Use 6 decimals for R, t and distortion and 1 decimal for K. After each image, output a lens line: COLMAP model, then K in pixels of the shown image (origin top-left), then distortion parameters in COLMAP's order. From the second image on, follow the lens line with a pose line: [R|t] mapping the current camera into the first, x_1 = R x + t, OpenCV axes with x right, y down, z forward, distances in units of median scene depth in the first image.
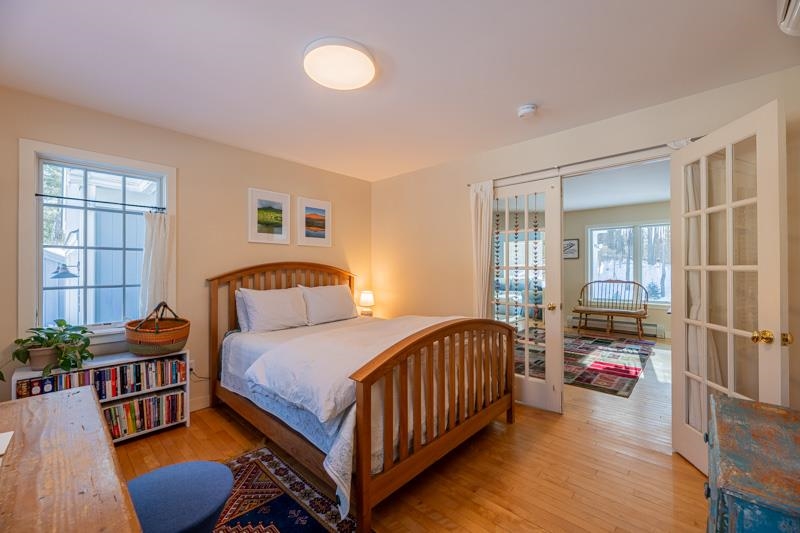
lens RADIAL K [[329.1, 0, 399.9], [0, 329.1, 267.2], [0, 0, 1]] dist [-0.000683, -0.000523]
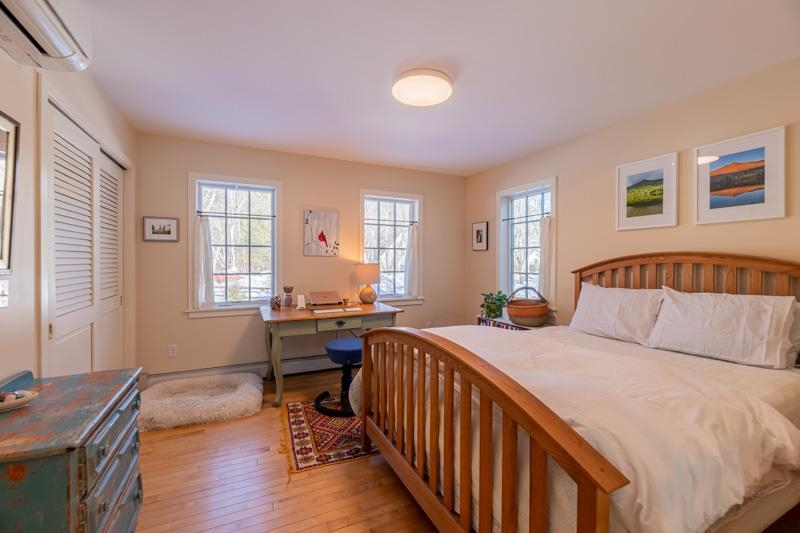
lens RADIAL K [[329.1, 0, 394.7], [0, 329.1, 266.6], [0, 0, 1]] dist [-0.000683, -0.000523]
pose [[-0.367528, 0.017482, -0.929848, 0.527413], [0.005499, 0.999847, 0.016624, -0.000076], [0.929996, 0.000996, -0.367567, 0.743154]]
